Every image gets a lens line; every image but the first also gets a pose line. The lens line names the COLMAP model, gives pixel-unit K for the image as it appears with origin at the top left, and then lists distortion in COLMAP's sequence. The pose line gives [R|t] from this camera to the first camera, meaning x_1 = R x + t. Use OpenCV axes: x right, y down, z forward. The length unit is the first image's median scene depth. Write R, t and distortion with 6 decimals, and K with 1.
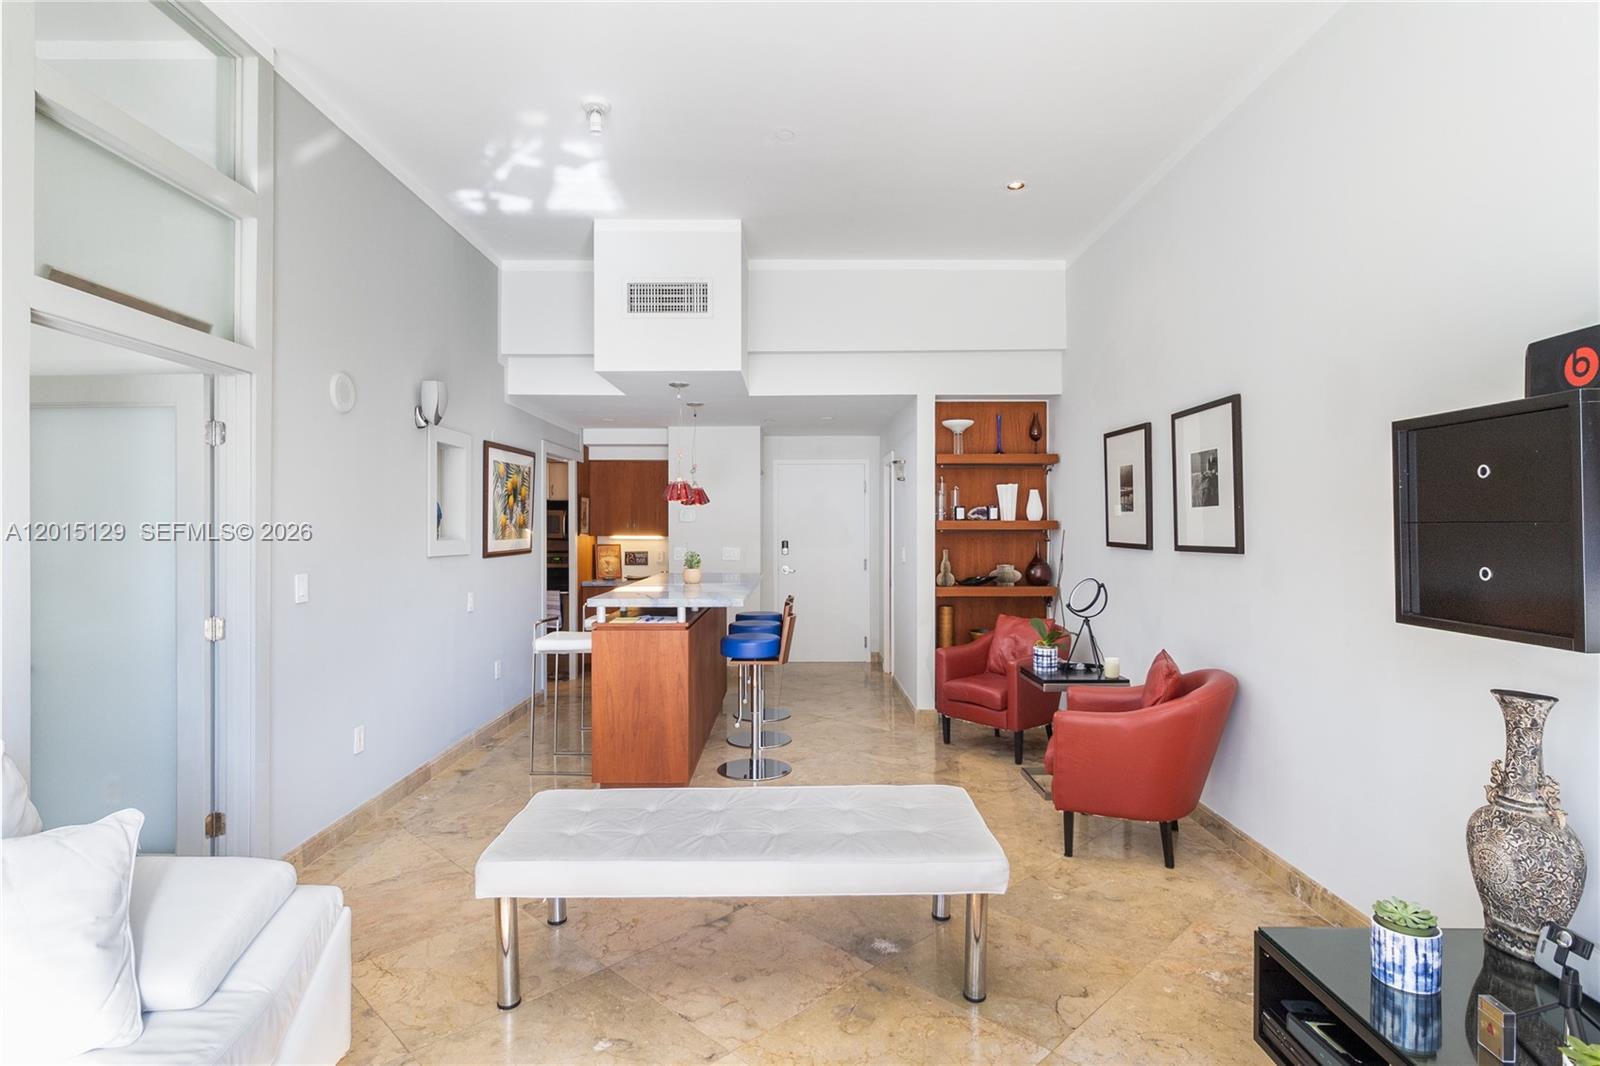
lens RADIAL K [[830.1, 0, 800.0], [0, 830.1, 533.0], [0, 0, 1]] dist [0.000831, -0.000035]
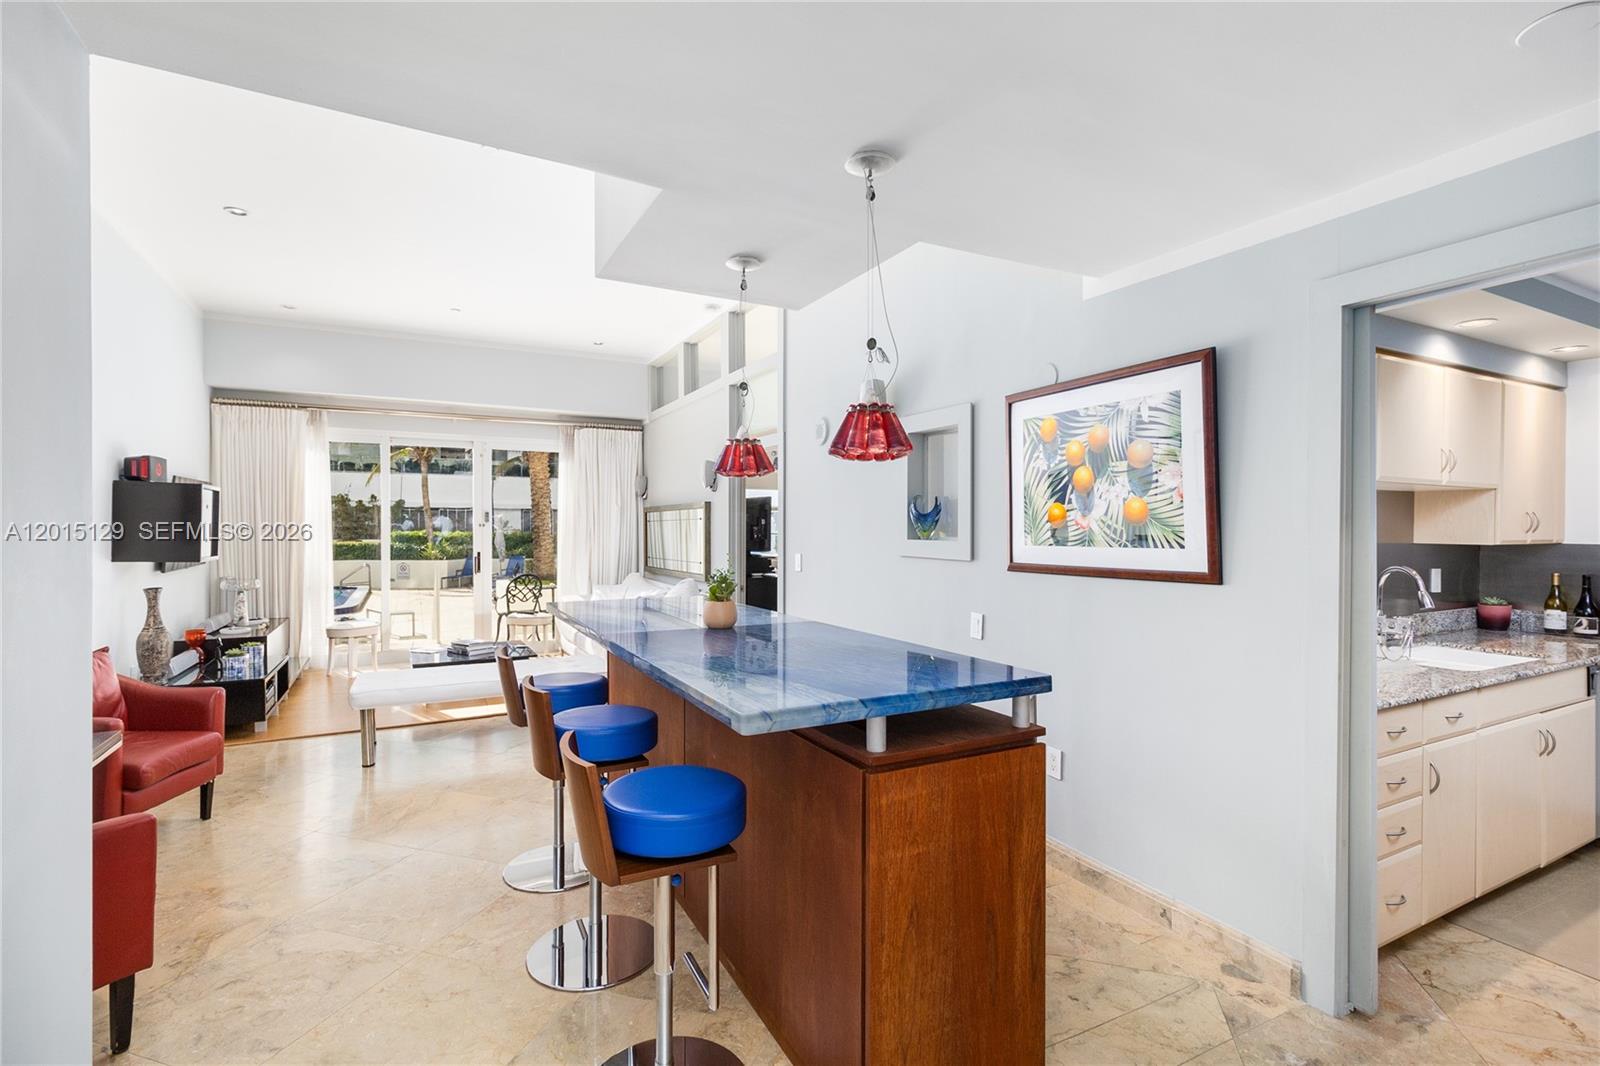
lens RADIAL K [[749.4, 0, 800.0], [0, 749.4, 533.0], [0, 0, 1]] dist [0.003560, 0.000591]
pose [[-0.886782, 0.001889, -0.462184, 0.046123], [-0.004084, 0.999921, 0.011923, -0.006526], [0.462170, 0.012461, -0.886704, 1.335375]]
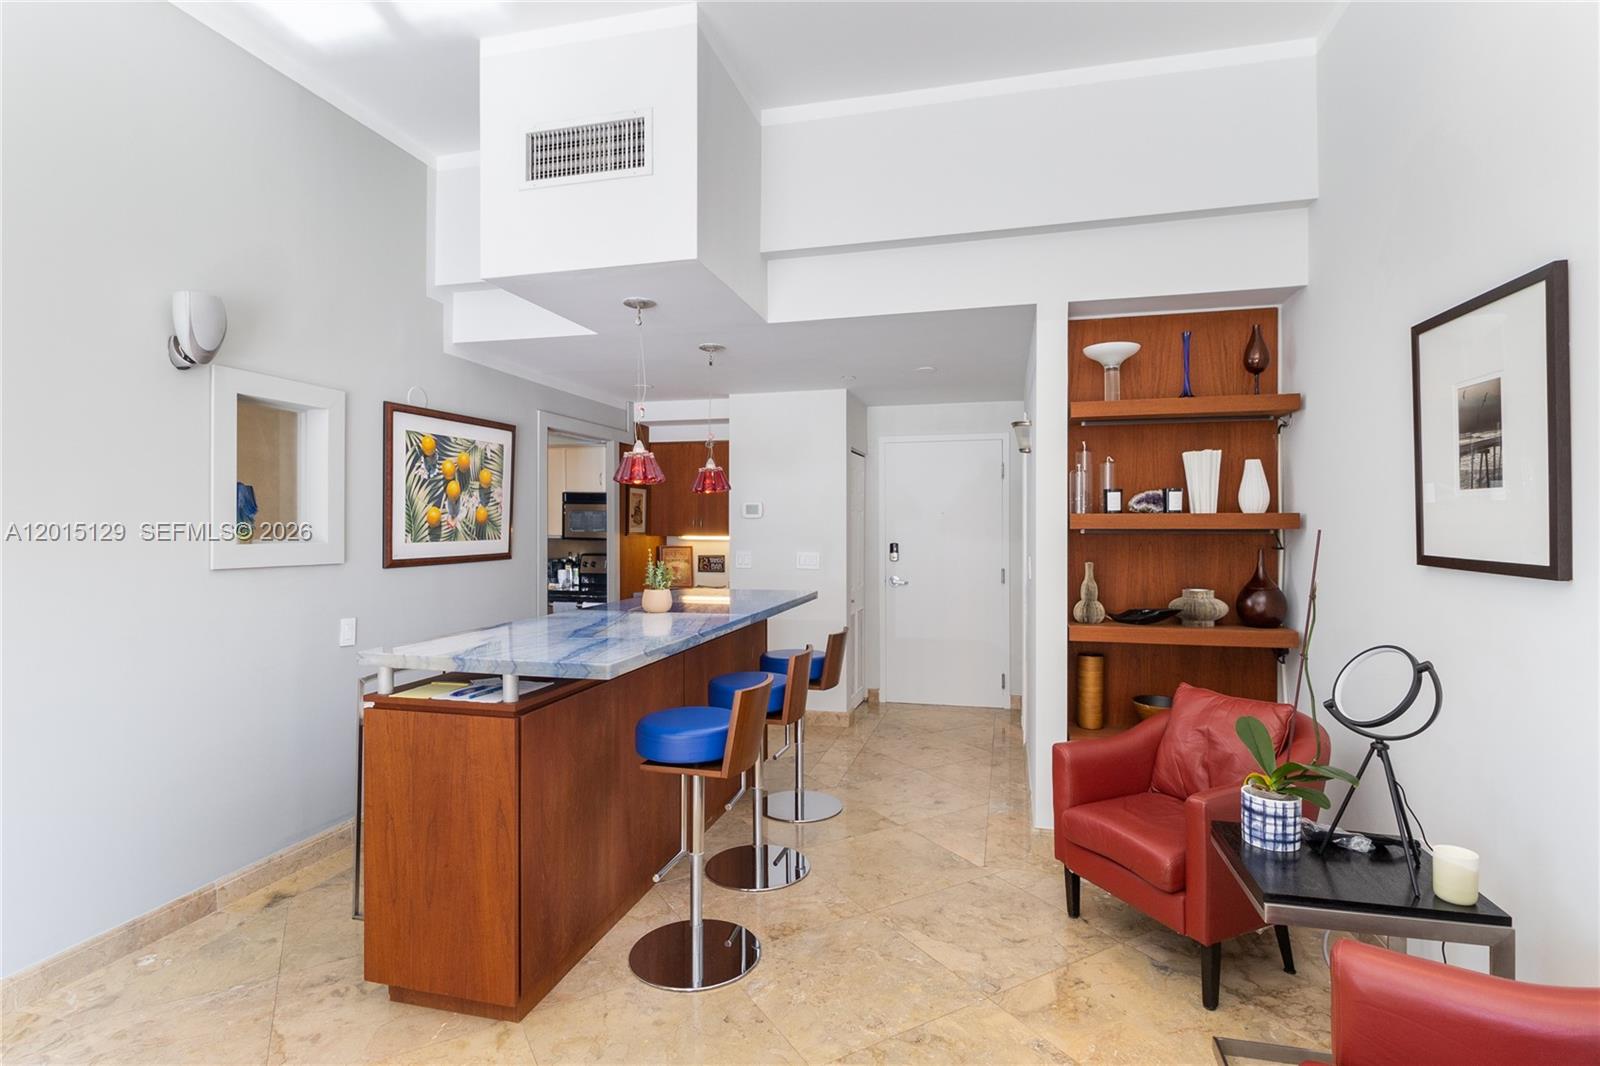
lens RADIAL K [[792.2, 0, 800.0], [0, 792.2, 533.0], [0, 0, 1]] dist [-0.001959, -0.001444]
pose [[0.967153, 0.002539, -0.254184, 0.120978], [-0.002005, 0.999995, 0.002362, -0.001945], [0.254189, -0.001775, 0.967153, 0.400308]]
